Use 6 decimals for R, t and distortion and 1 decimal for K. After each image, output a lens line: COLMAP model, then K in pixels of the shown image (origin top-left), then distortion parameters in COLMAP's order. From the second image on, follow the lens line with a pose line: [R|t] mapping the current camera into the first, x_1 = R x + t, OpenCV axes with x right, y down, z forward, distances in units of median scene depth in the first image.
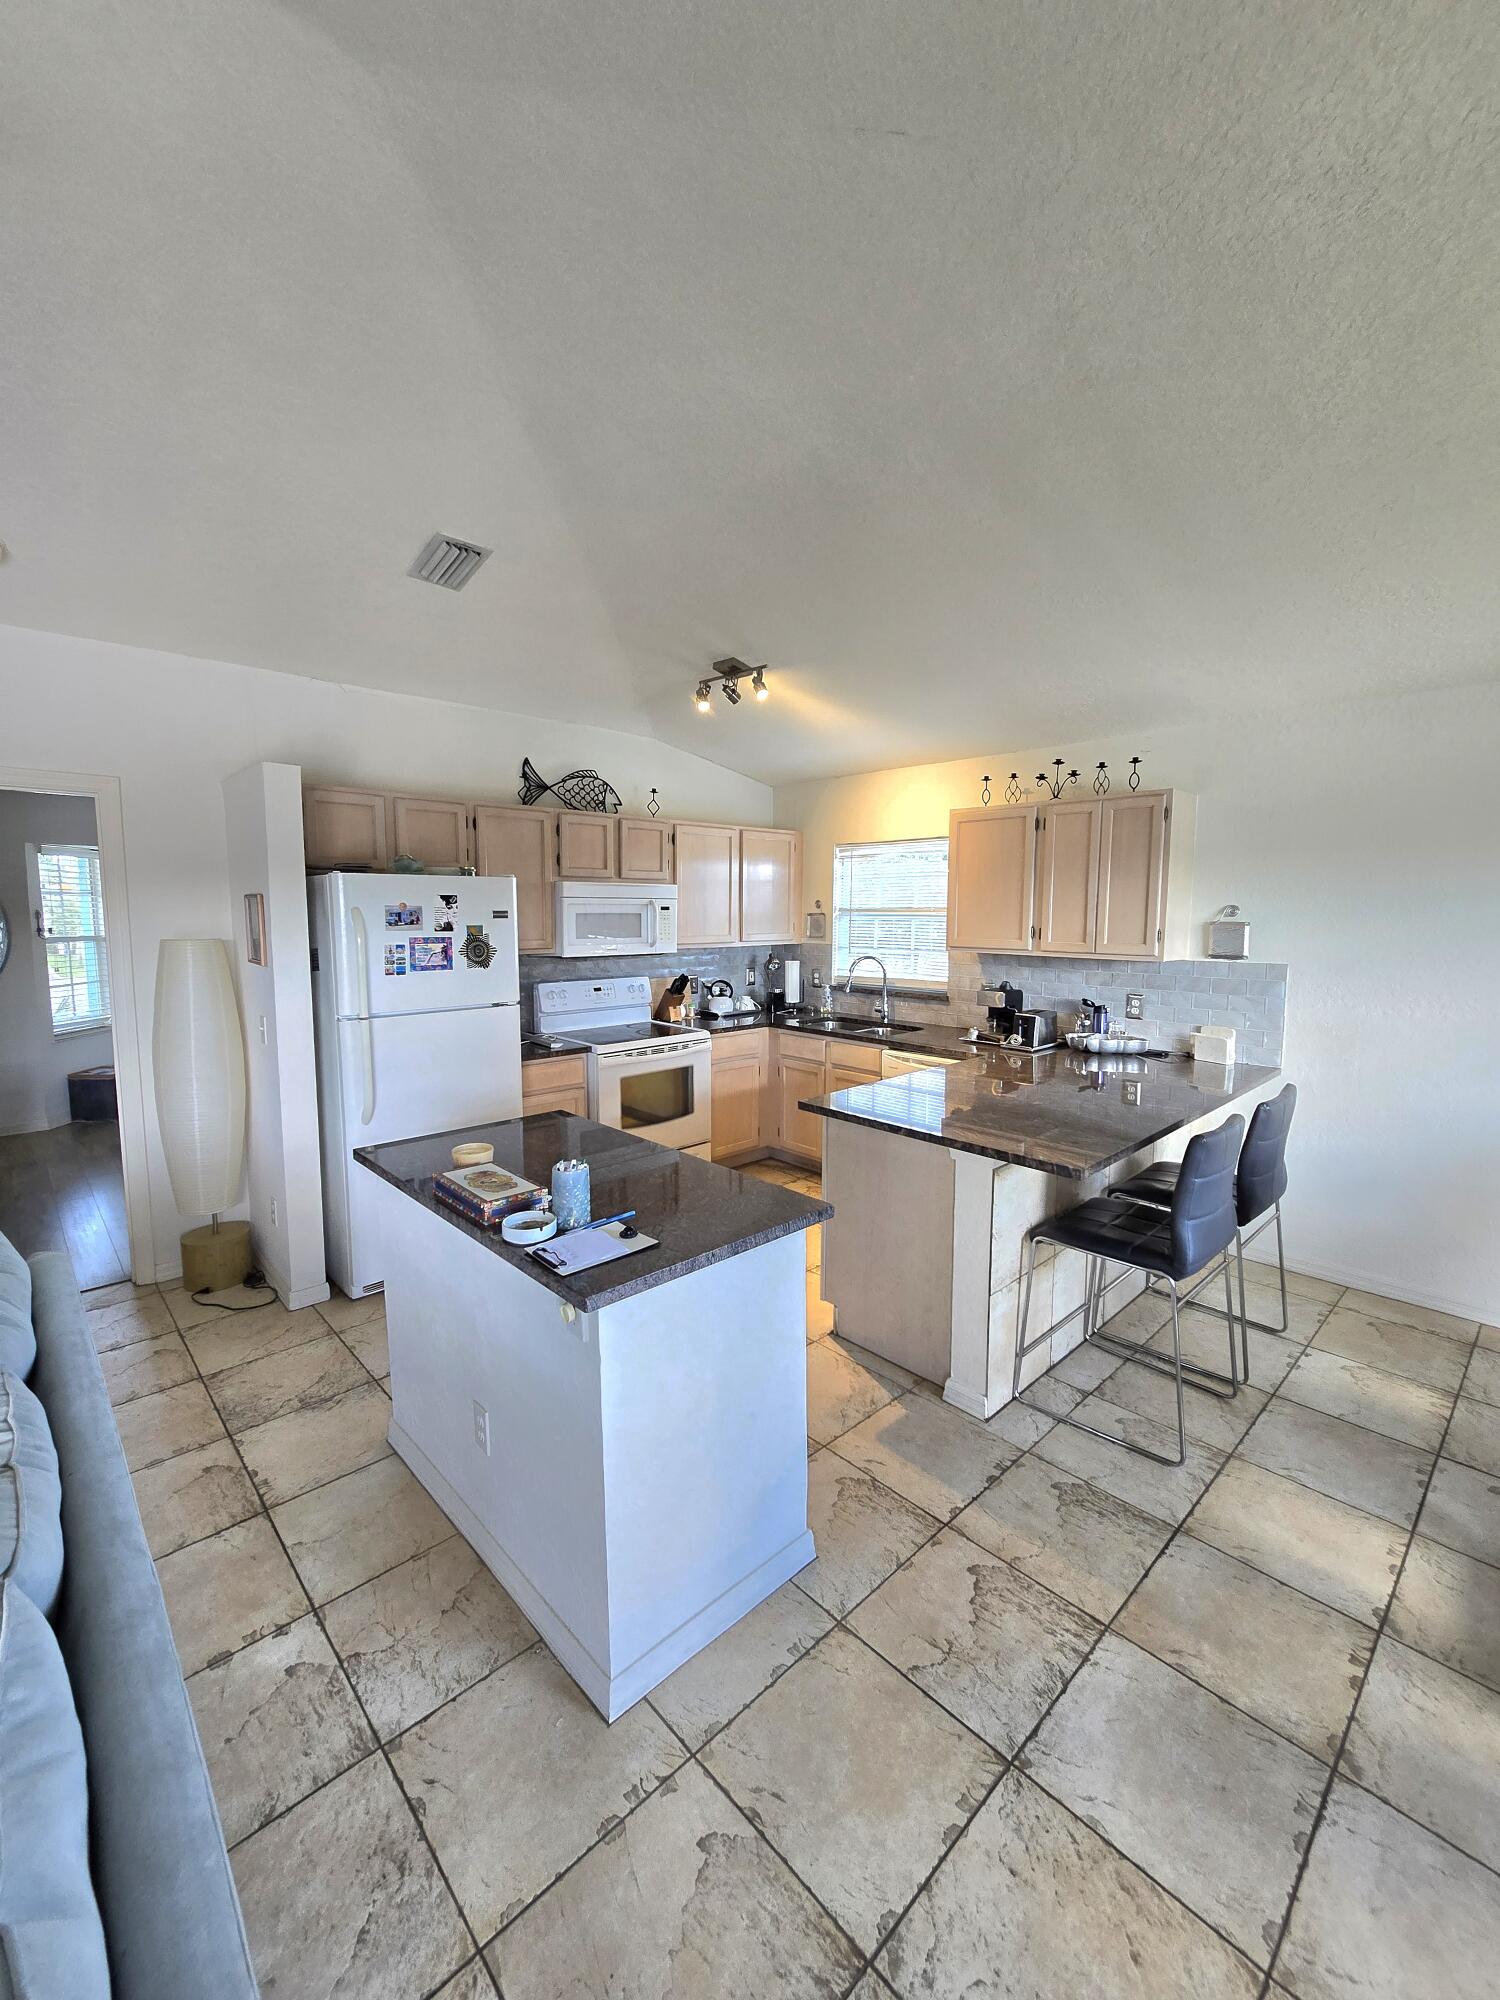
lens RADIAL K [[809.8, 0, 755.1], [0, 809.8, 992.1], [0, 0, 1]] dist [-0.002521, -0.000087]
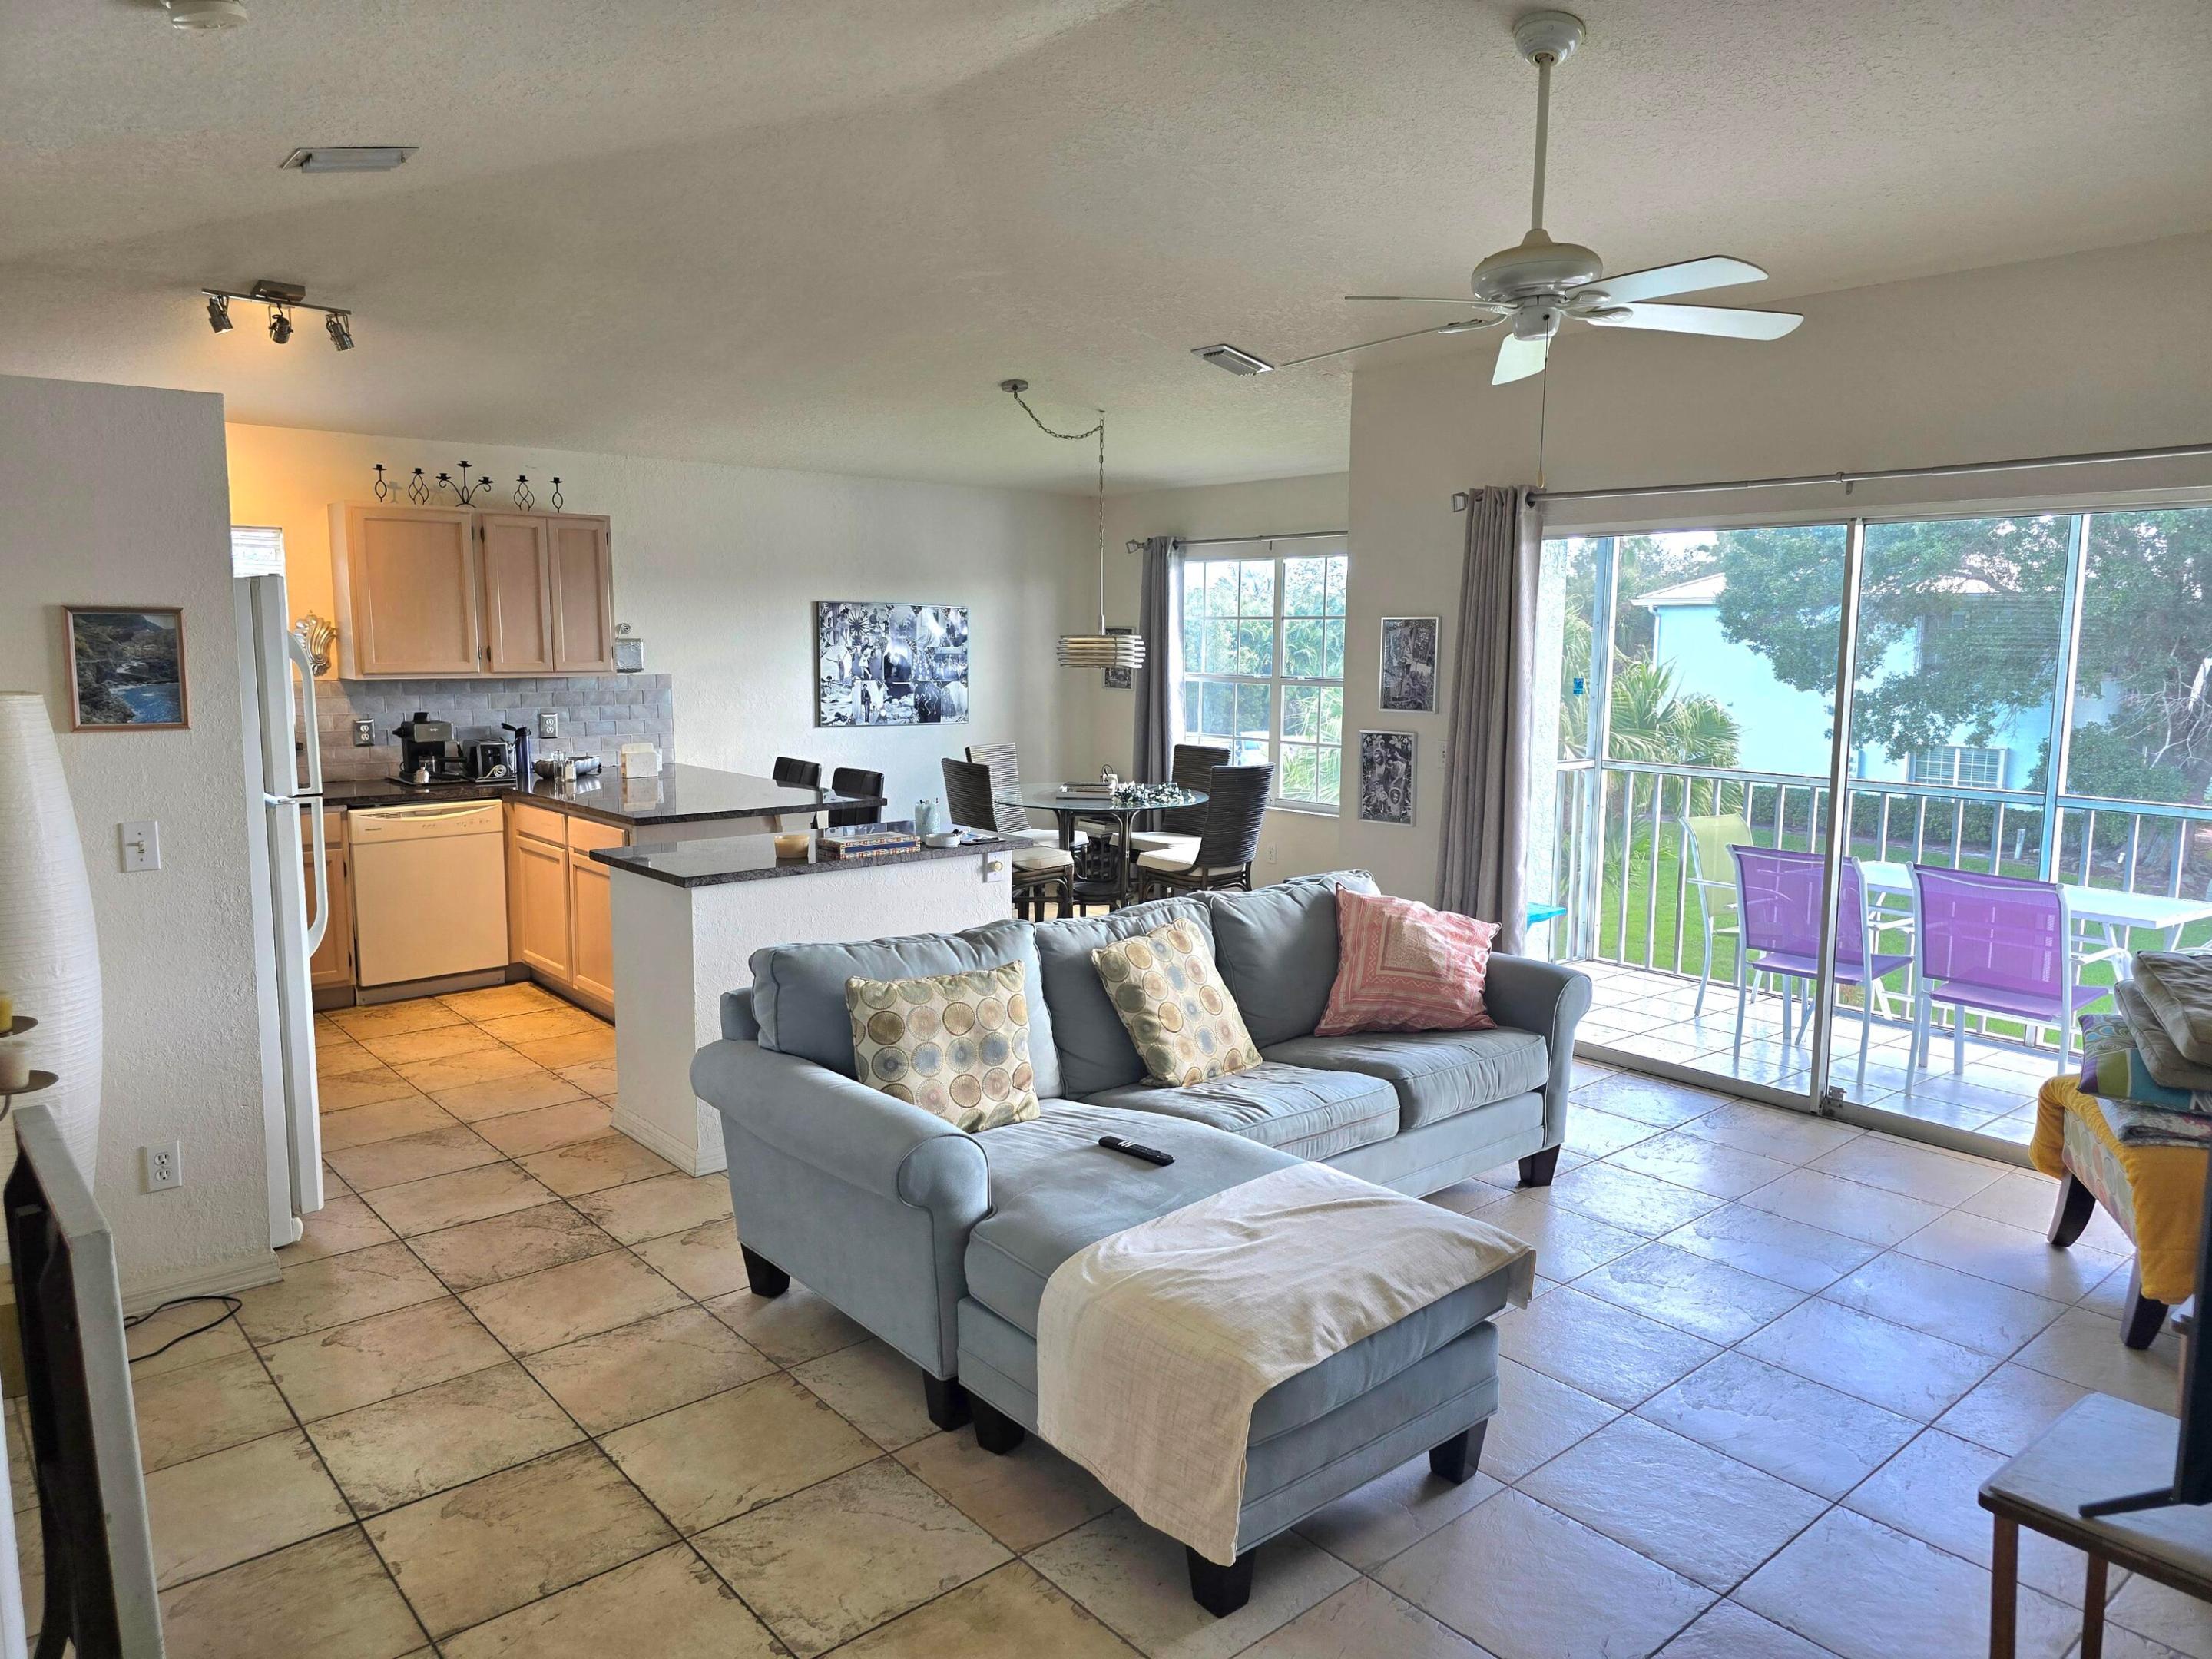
lens RADIAL K [[1499.8, 0, 1108.5], [0, 1499.8, 828.9], [0, 0, 1]] dist [0.001022, -0.000349]
pose [[0.059094, -0.141741, 0.988138, -1.313946], [0.089989, 0.986594, 0.136138, -0.045028], [-0.994188, 0.080877, 0.071057, 0.196083]]
